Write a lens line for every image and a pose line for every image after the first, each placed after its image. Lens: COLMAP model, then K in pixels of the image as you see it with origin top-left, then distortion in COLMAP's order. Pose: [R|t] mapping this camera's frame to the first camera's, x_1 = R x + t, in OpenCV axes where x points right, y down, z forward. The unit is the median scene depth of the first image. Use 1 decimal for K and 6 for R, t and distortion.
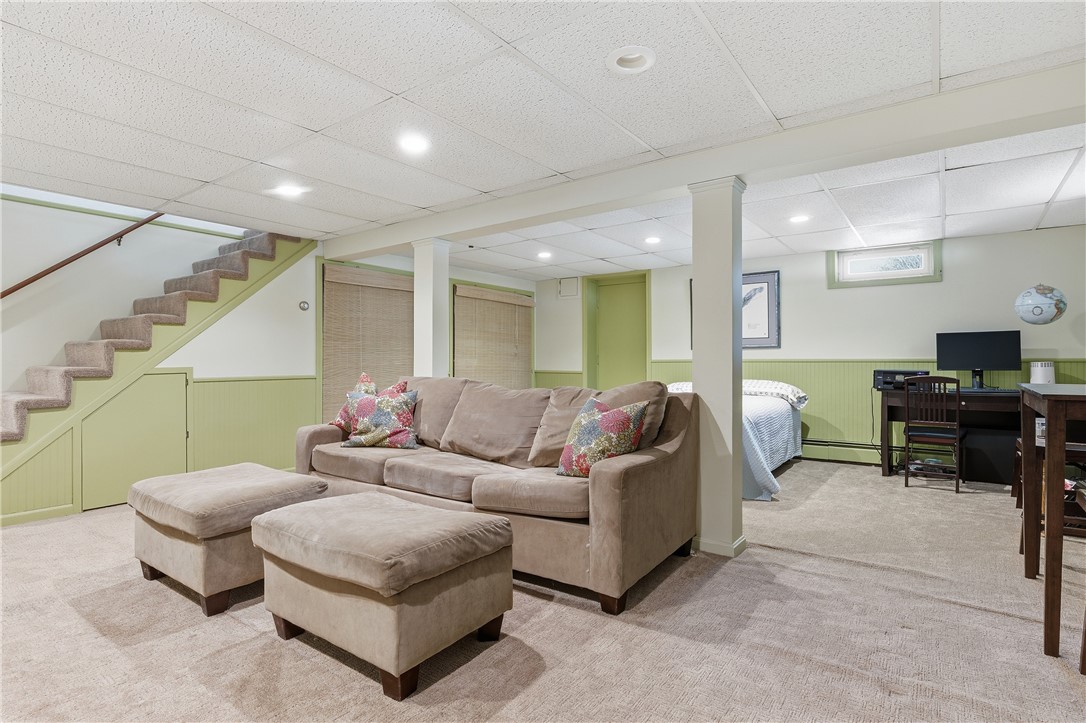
lens RADIAL K [[559.7, 0, 539.7], [0, 559.7, 360.2], [0, 0, 1]] dist [-0.000018, 0.000055]
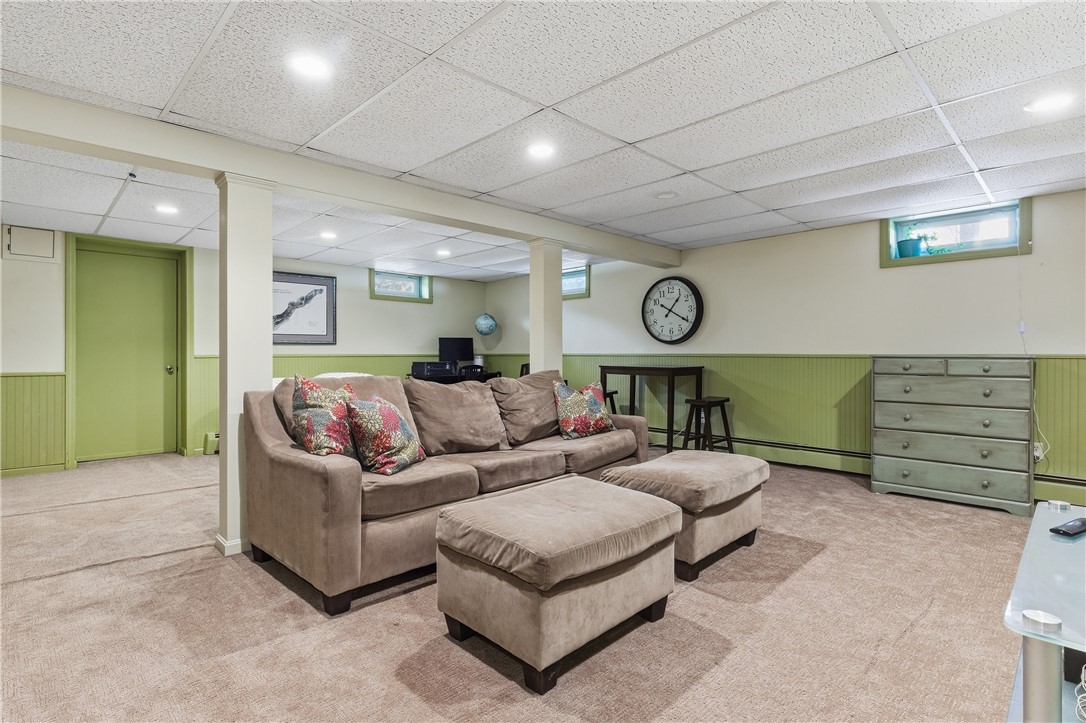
lens RADIAL K [[535.7, 0, 540.3], [0, 535.7, 356.5], [0, 0, 1]] dist [0.000548, 0.000104]
pose [[0.162627, -0.004497, 0.986677, -0.620832], [0.000517, 0.999990, 0.004472, -0.001620], [-0.986688, -0.000218, 0.162627, 0.424422]]
